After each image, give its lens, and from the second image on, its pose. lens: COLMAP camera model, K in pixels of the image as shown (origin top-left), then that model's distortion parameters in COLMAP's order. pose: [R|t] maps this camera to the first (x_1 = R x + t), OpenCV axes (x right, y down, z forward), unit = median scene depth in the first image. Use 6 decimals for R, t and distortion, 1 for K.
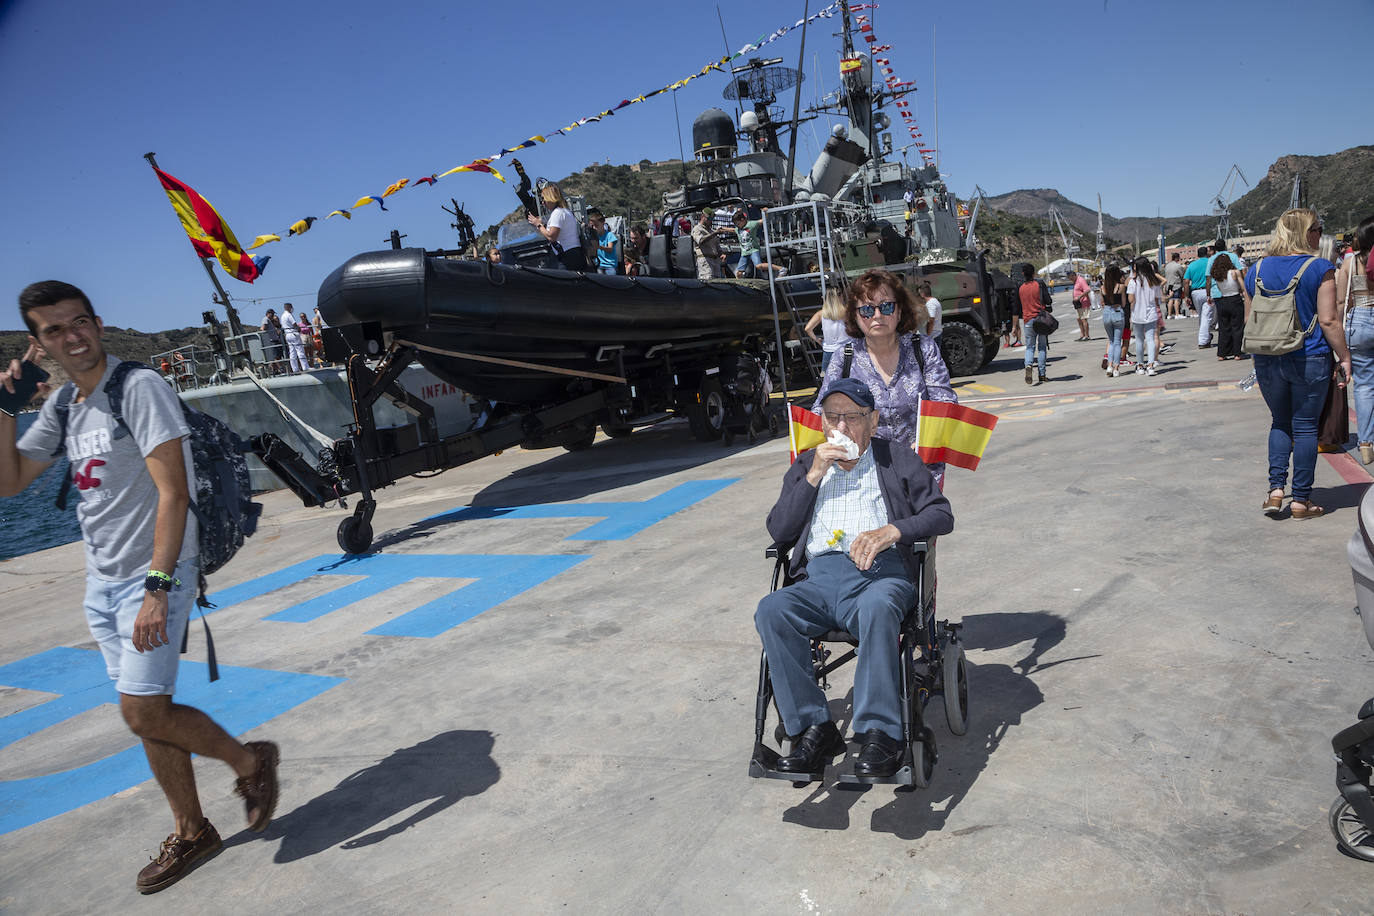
lens RADIAL K [[921.1, 0, 696.5], [0, 921.1, 479.5], [0, 0, 1]] dist [-0.128270, 0.069014]
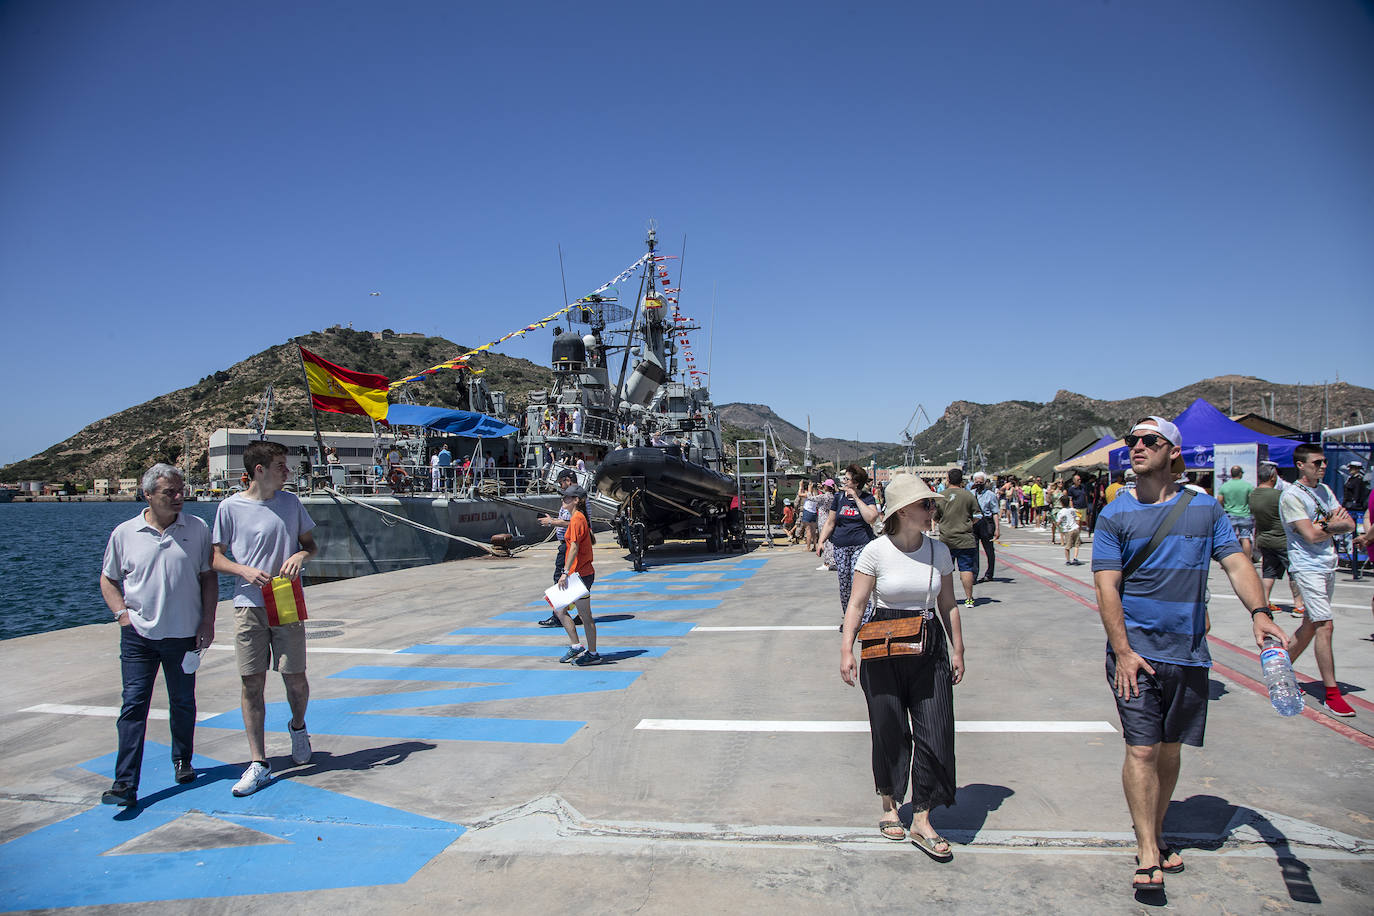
lens RADIAL K [[915.0, 0, 684.7], [0, 915.0, 477.8], [0, 0, 1]] dist [-0.116683, 0.000667]
pose [[0.953222, 0.110026, 0.281535, -0.143601], [-0.050980, 0.976576, -0.209048, 0.050505], [-0.297941, 0.184916, 0.936503, -0.199522]]
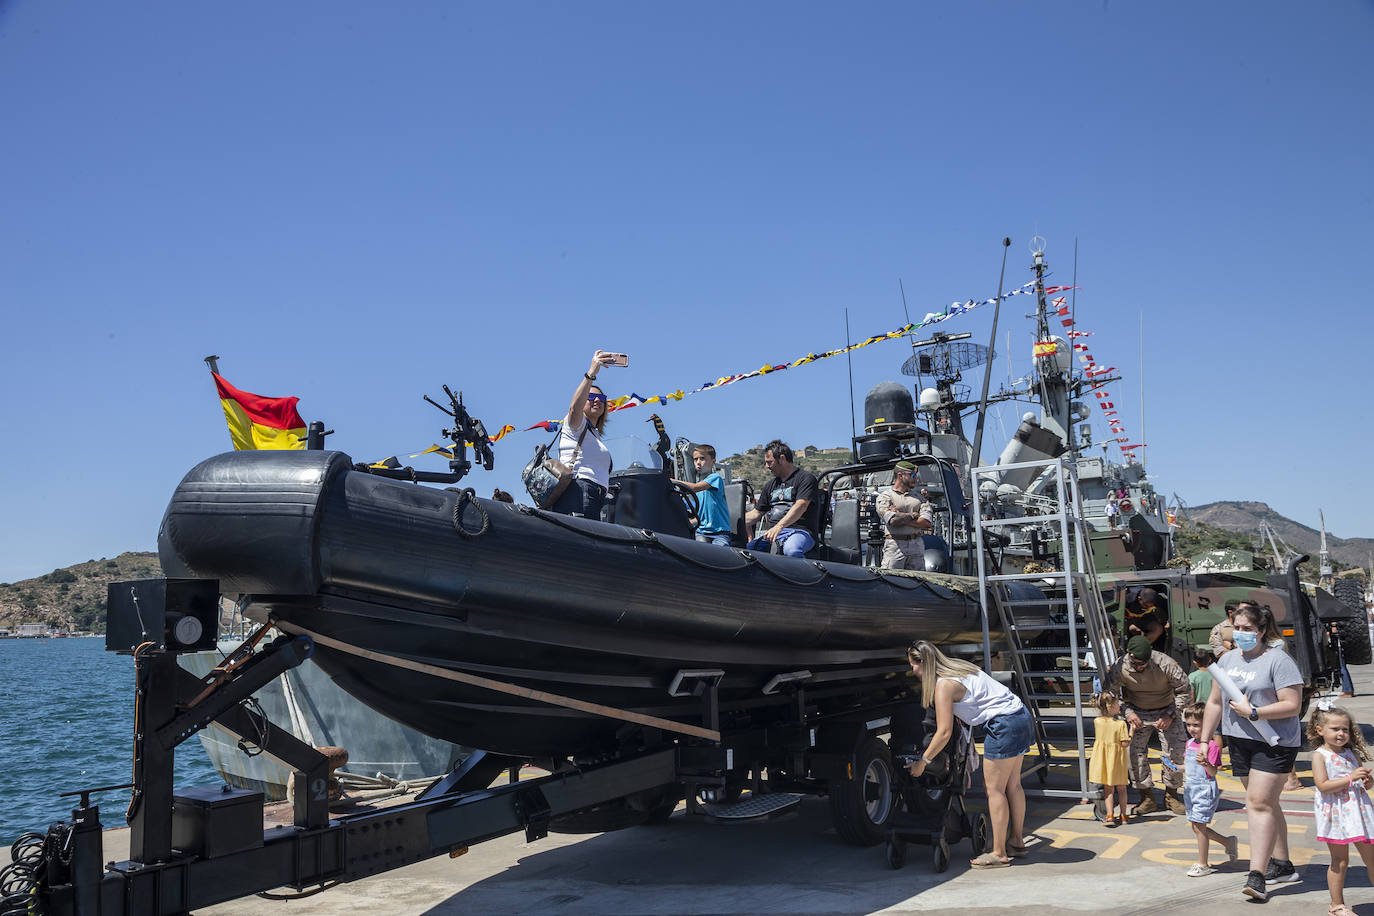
lens RADIAL K [[998.9, 0, 695.8], [0, 998.9, 473.8], [0, 0, 1]] dist [-0.124610, 0.102776]
pose [[0.983717, 0.069440, -0.165770, -0.000727], [-0.116609, 0.948453, -0.294686, -0.016096], [0.136762, 0.309218, 0.941106, 0.079136]]
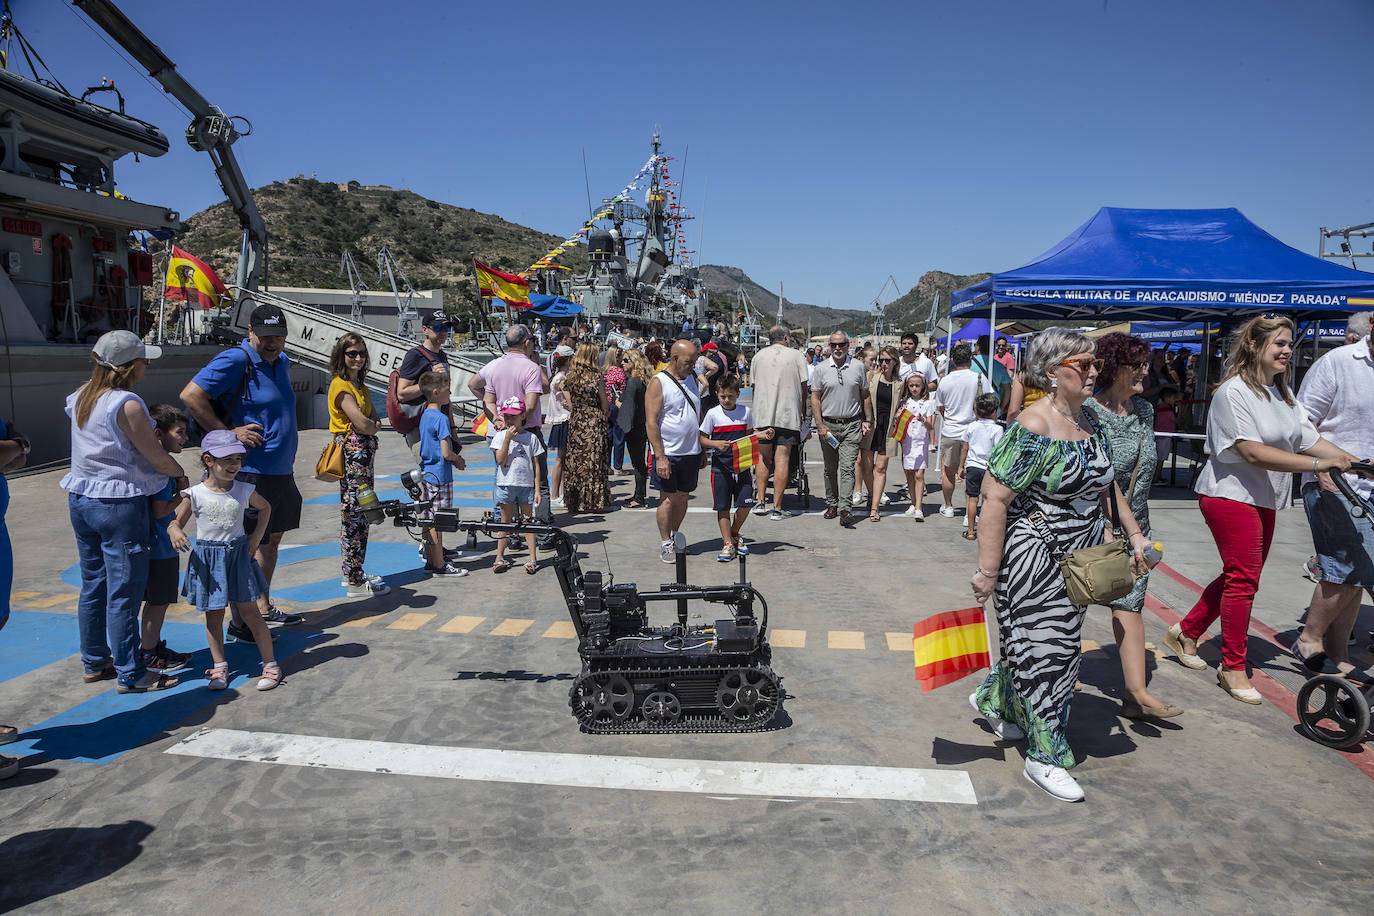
lens RADIAL K [[921.1, 0, 696.5], [0, 921.1, 479.5], [0, 0, 1]] dist [-0.128270, 0.069014]
pose [[0.936197, 0.084460, 0.341177, -0.304492], [-0.066693, 0.995751, -0.063494, 0.131080], [-0.345090, 0.036689, 0.937852, -0.548634]]
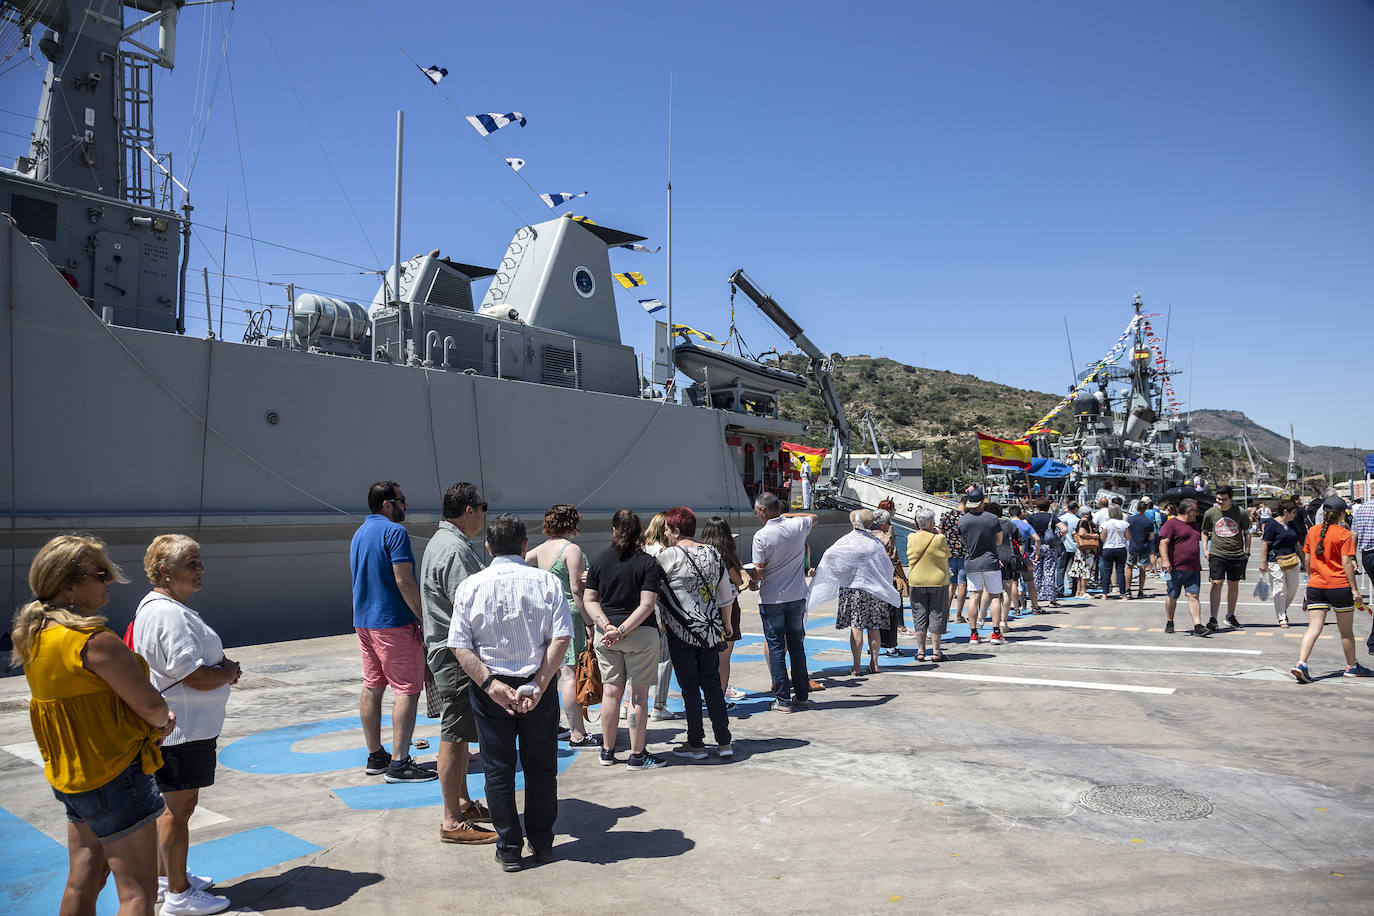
lens RADIAL K [[921.1, 0, 696.5], [0, 921.1, 479.5], [0, 0, 1]] dist [-0.128270, 0.069014]
pose [[0.979235, 0.103359, -0.174400, -0.349758], [-0.135067, 0.974155, -0.181049, 0.158852], [0.151180, 0.200845, 0.967887, -0.691583]]
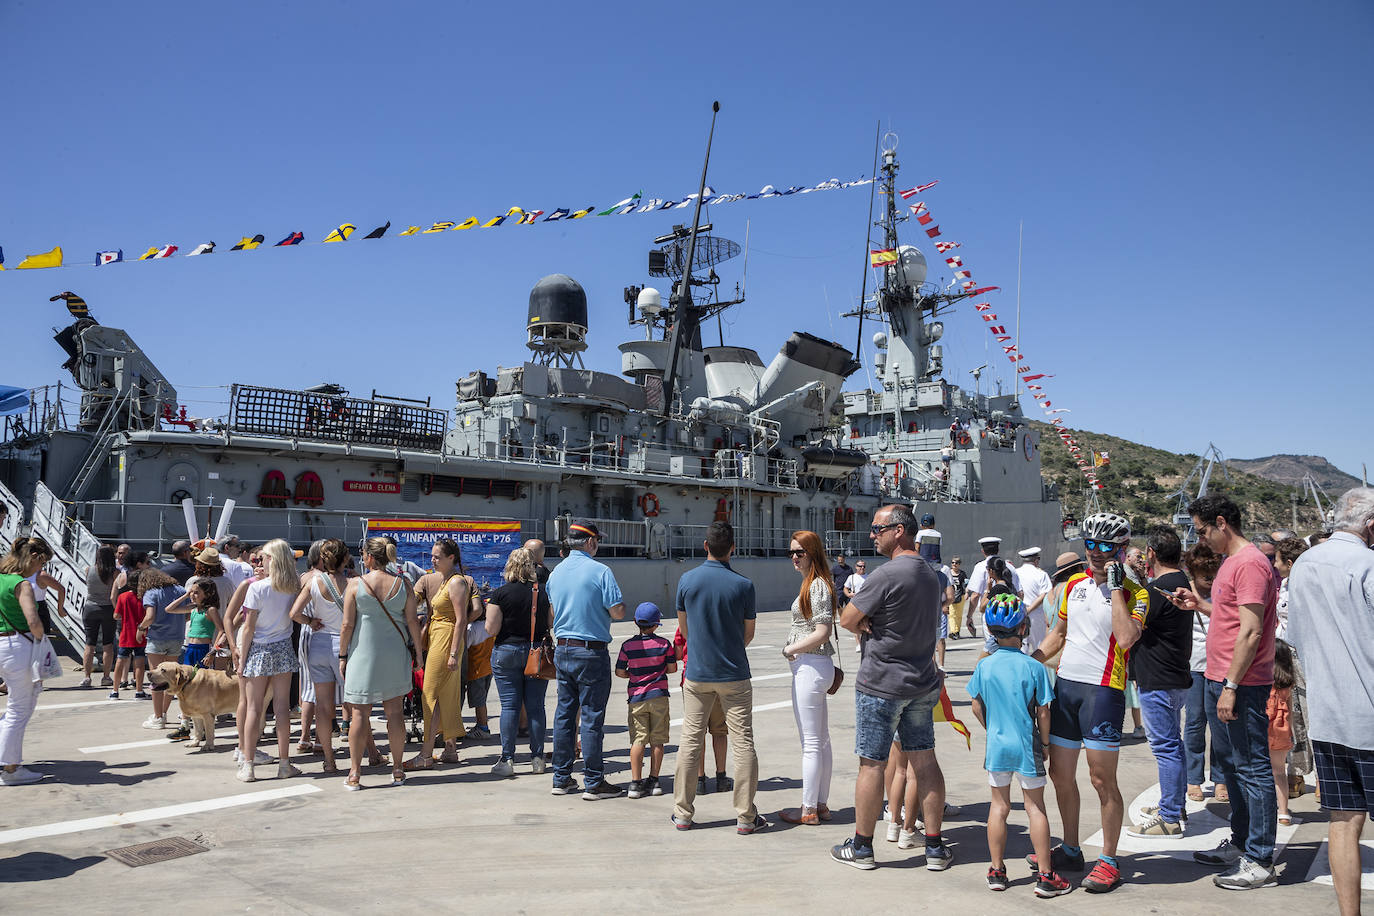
lens RADIAL K [[957.8, 0, 687.0], [0, 957.8, 458.0], [0, 0, 1]] dist [-0.140881, 0.074865]
pose [[0.965051, 0.101791, -0.241483, 0.270226], [-0.160767, 0.957668, -0.238802, -0.083045], [0.206953, 0.269279, 0.940563, 0.280828]]
